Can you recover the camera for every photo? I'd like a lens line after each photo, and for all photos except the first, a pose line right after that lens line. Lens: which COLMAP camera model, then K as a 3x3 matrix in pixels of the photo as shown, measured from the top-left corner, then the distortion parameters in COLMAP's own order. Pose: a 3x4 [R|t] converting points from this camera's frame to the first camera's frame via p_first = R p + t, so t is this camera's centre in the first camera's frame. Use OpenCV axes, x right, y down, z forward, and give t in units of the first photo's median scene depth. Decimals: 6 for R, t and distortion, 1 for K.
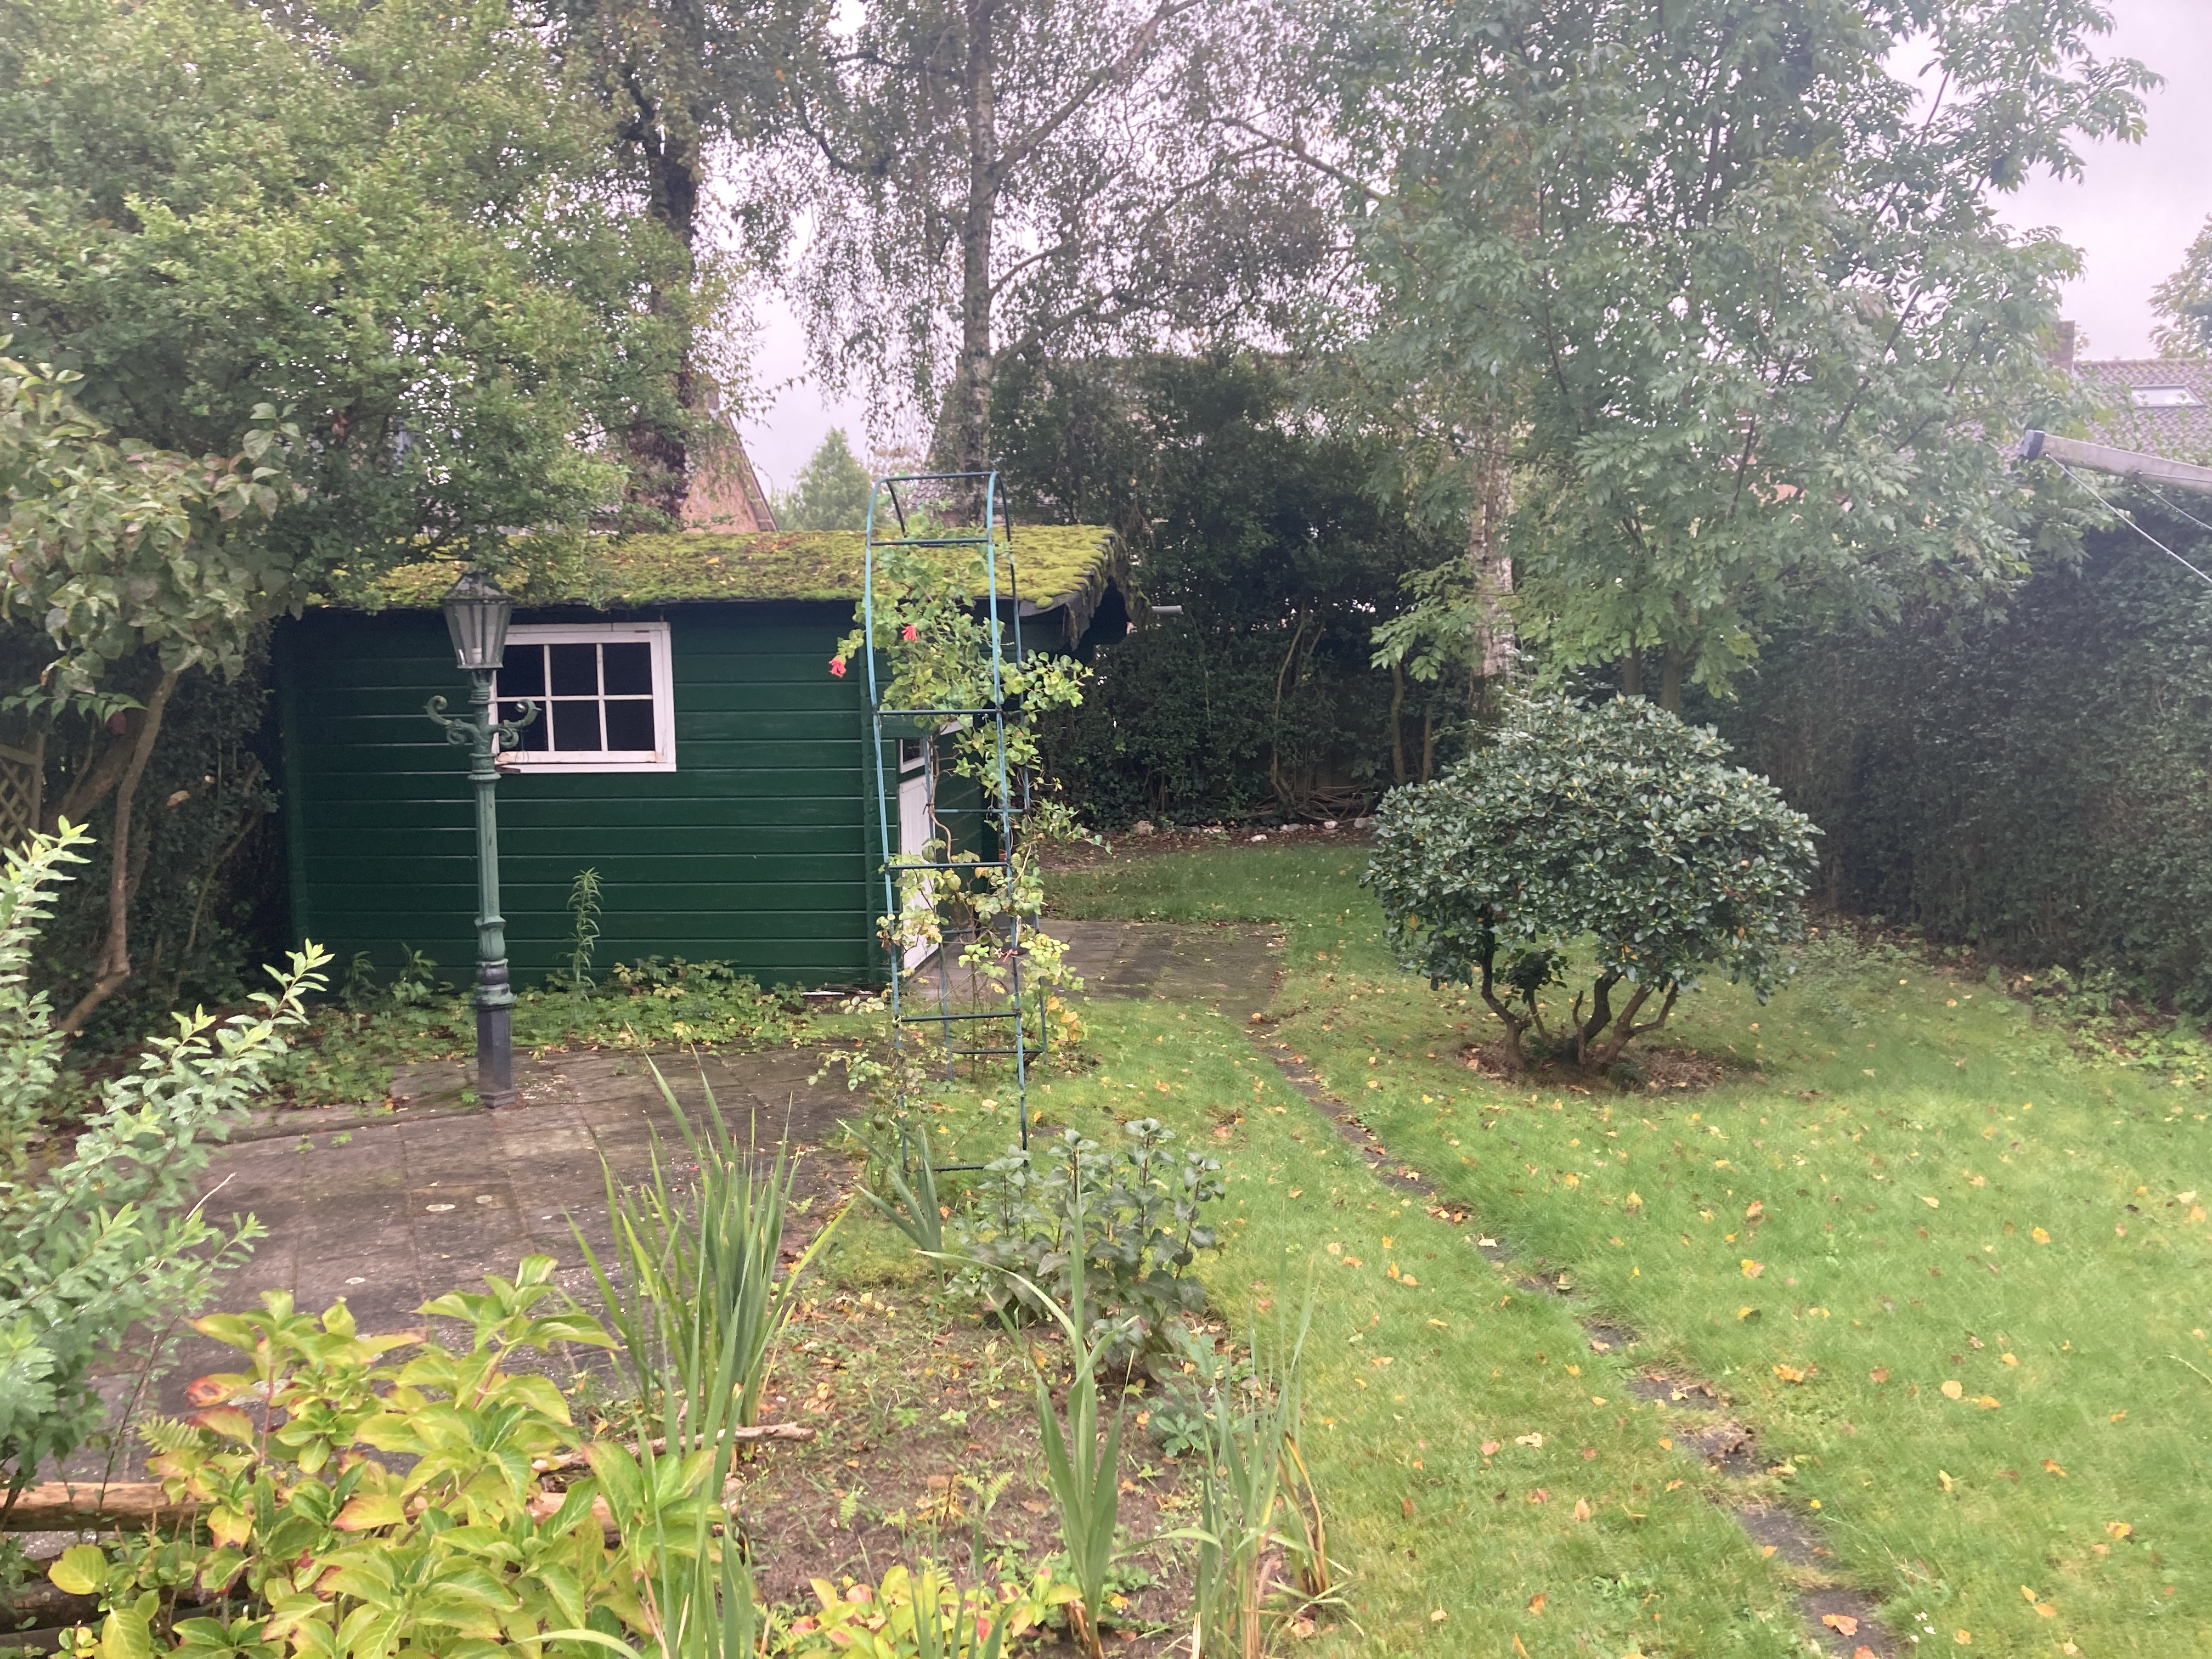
lens RADIAL K [[1798.1, 0, 1093.8], [0, 1798.1, 836.6], [0, 0, 1]] dist [-0.003920, 0.009584]
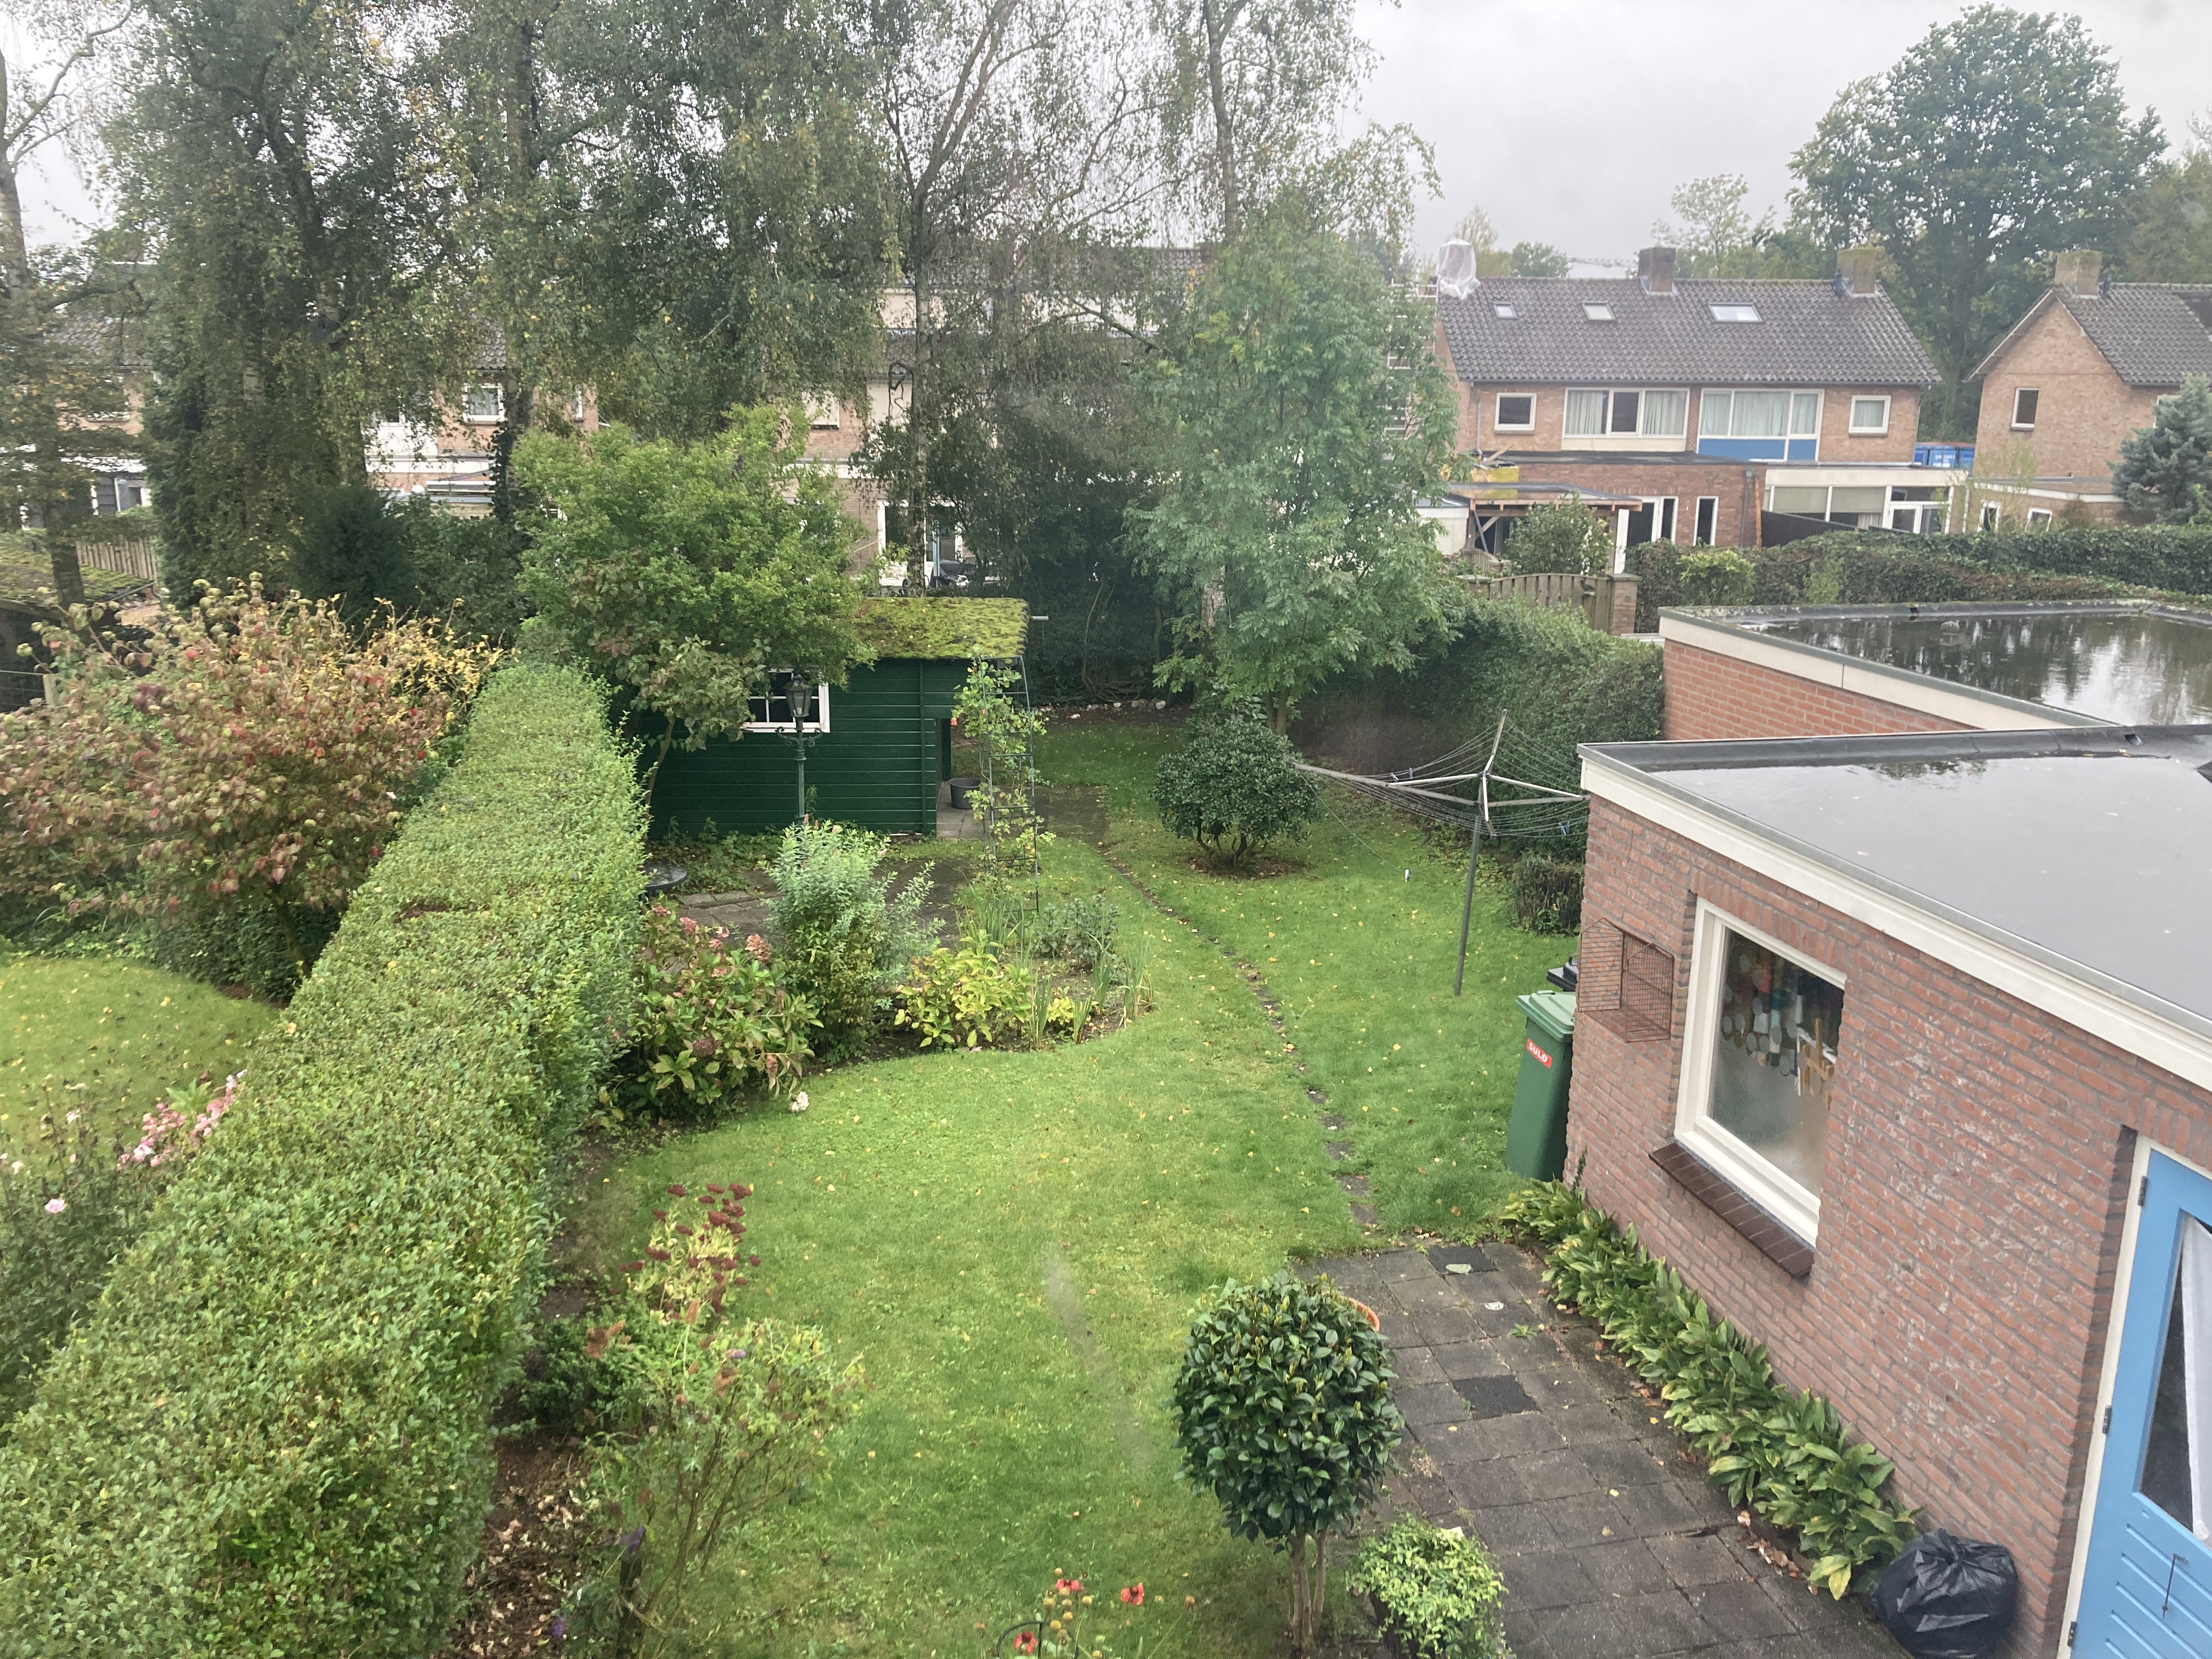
lens RADIAL K [[1778.6, 0, 1106.0], [0, 1778.6, 829.5], [0, 0, 1]] dist [-0.000806, -0.001519]
pose [[0.989303, -0.014031, 0.145200, -0.258403], [-0.005415, 0.991146, 0.132670, -0.243418], [-0.145776, -0.132037, 0.980467, -1.354637]]
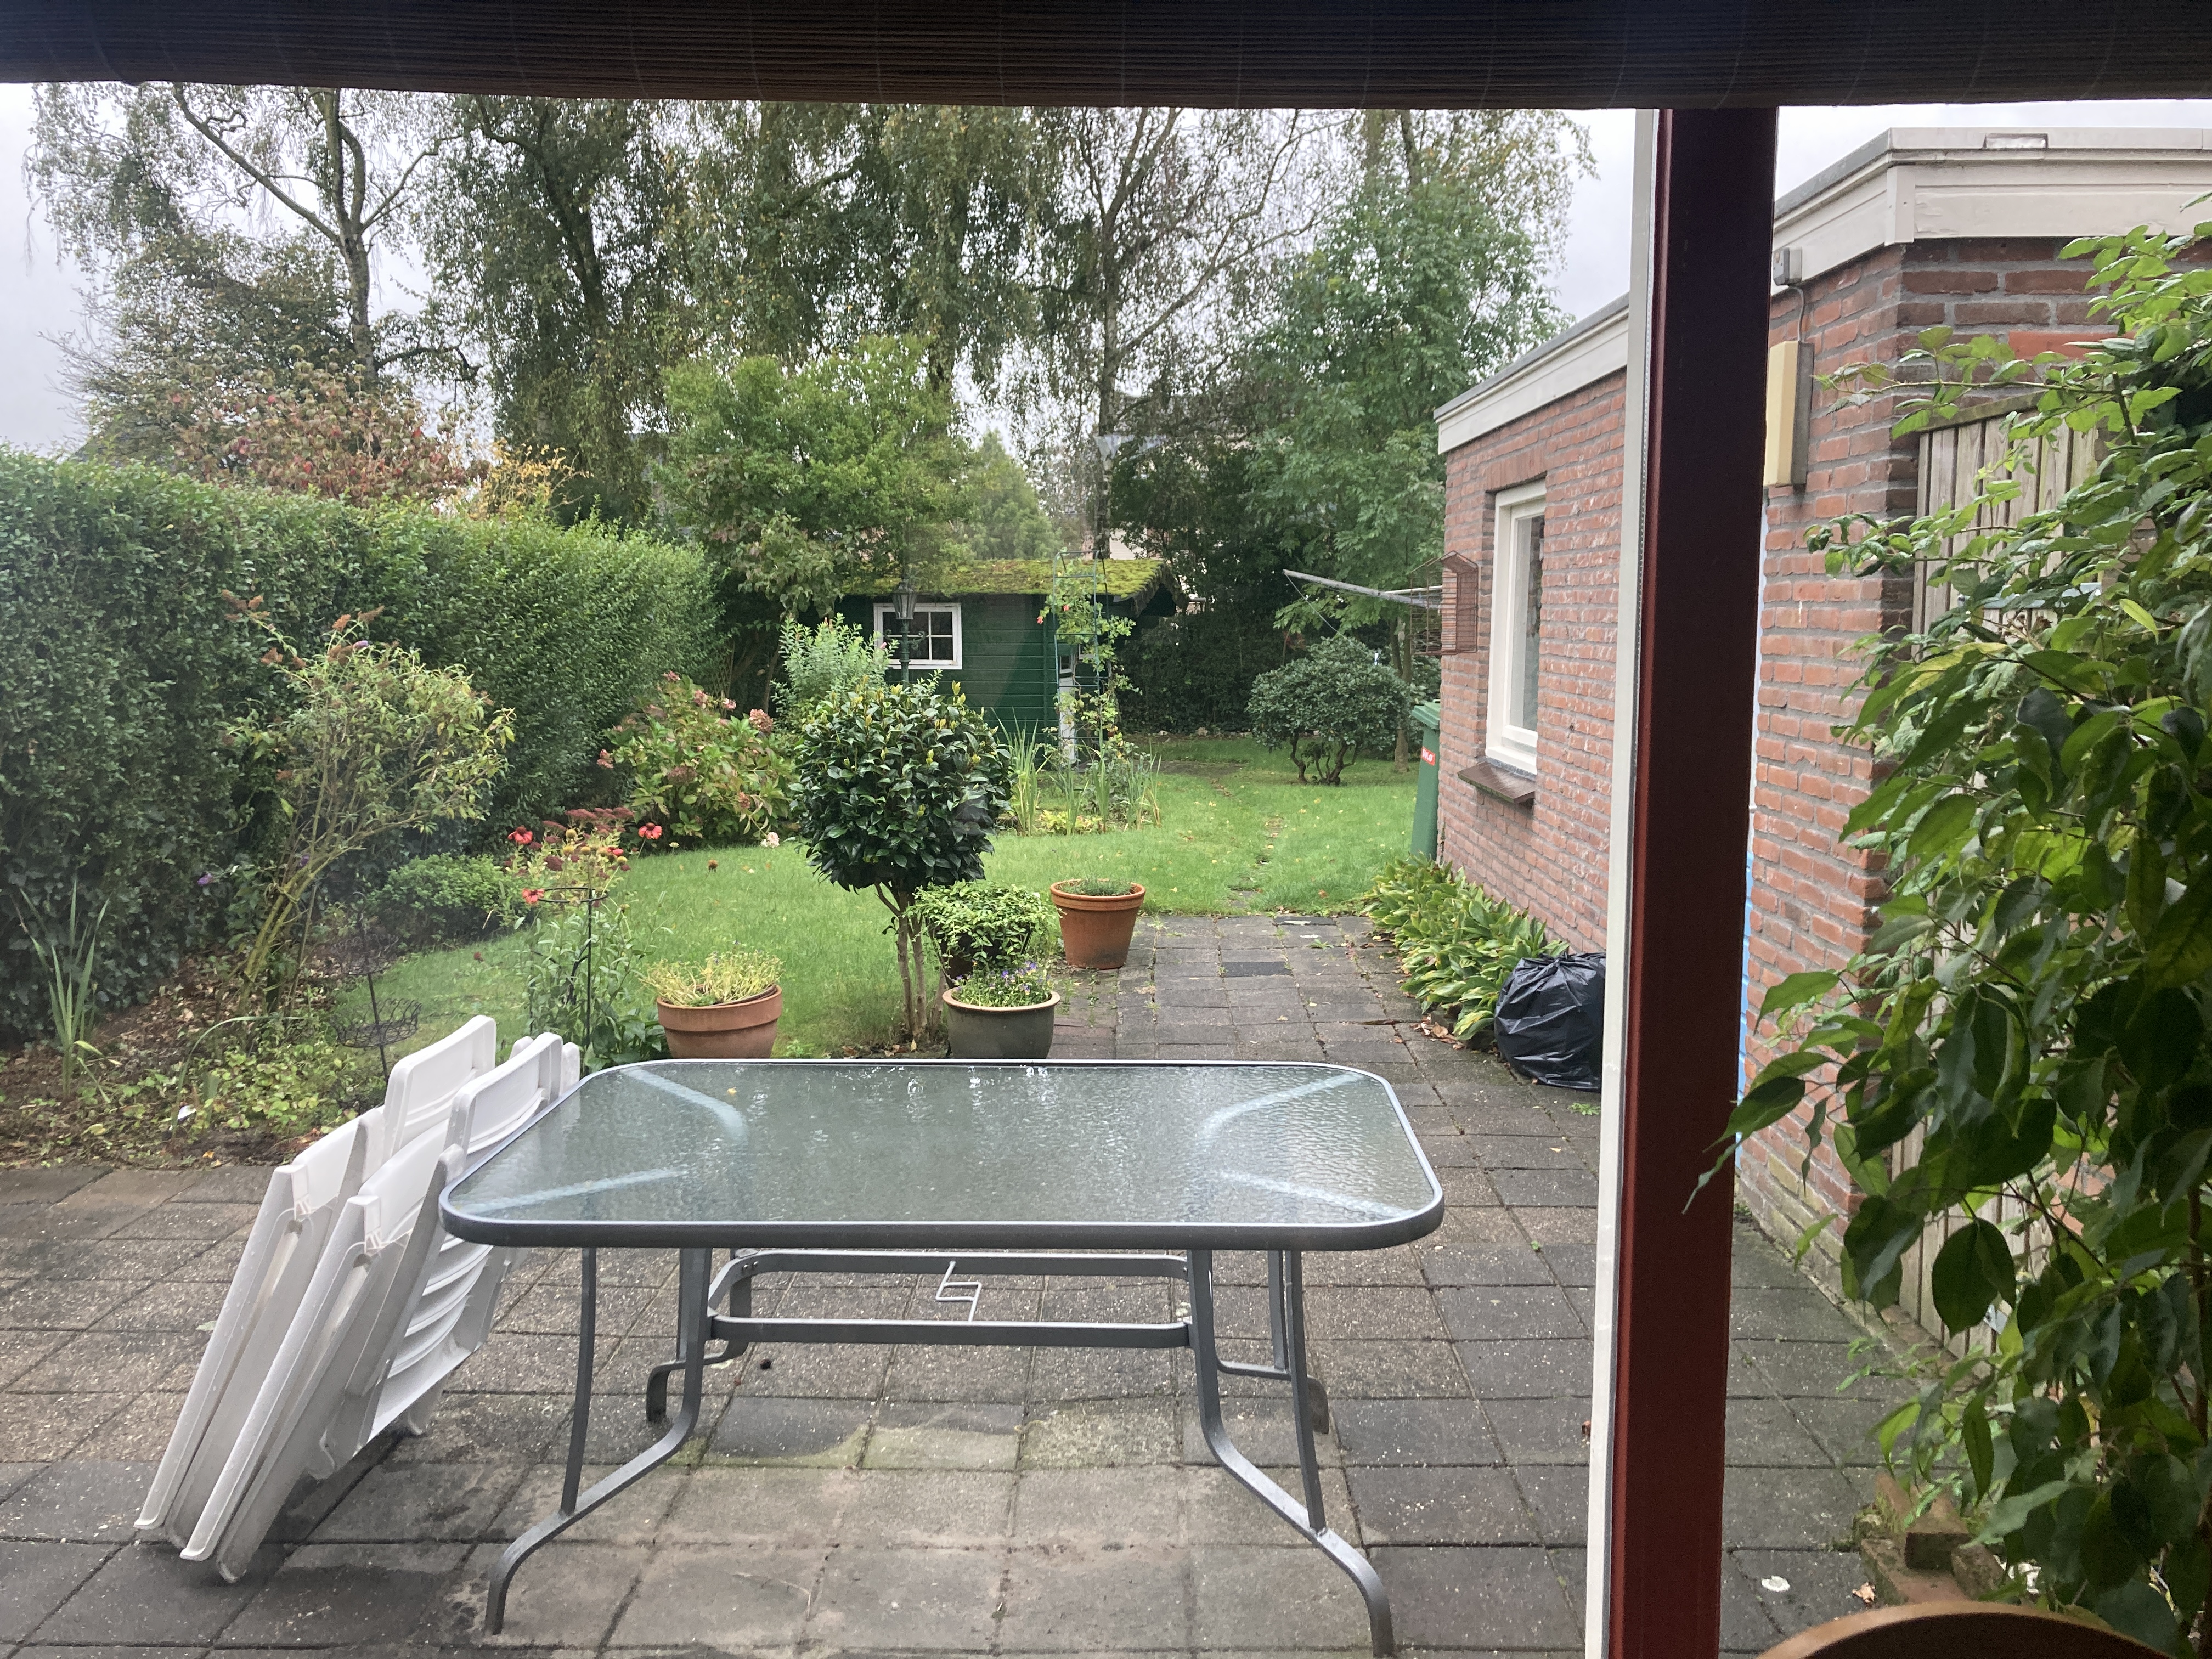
lens RADIAL K [[1798.1, 0, 1093.8], [0, 1798.1, 836.6], [0, 0, 1]] dist [-0.003920, 0.009584]
pose [[0.996401, 0.024581, -0.081121, 0.143889], [-0.024068, 0.999684, 0.007296, 0.181742], [0.081275, -0.005318, 0.996678, -1.466039]]
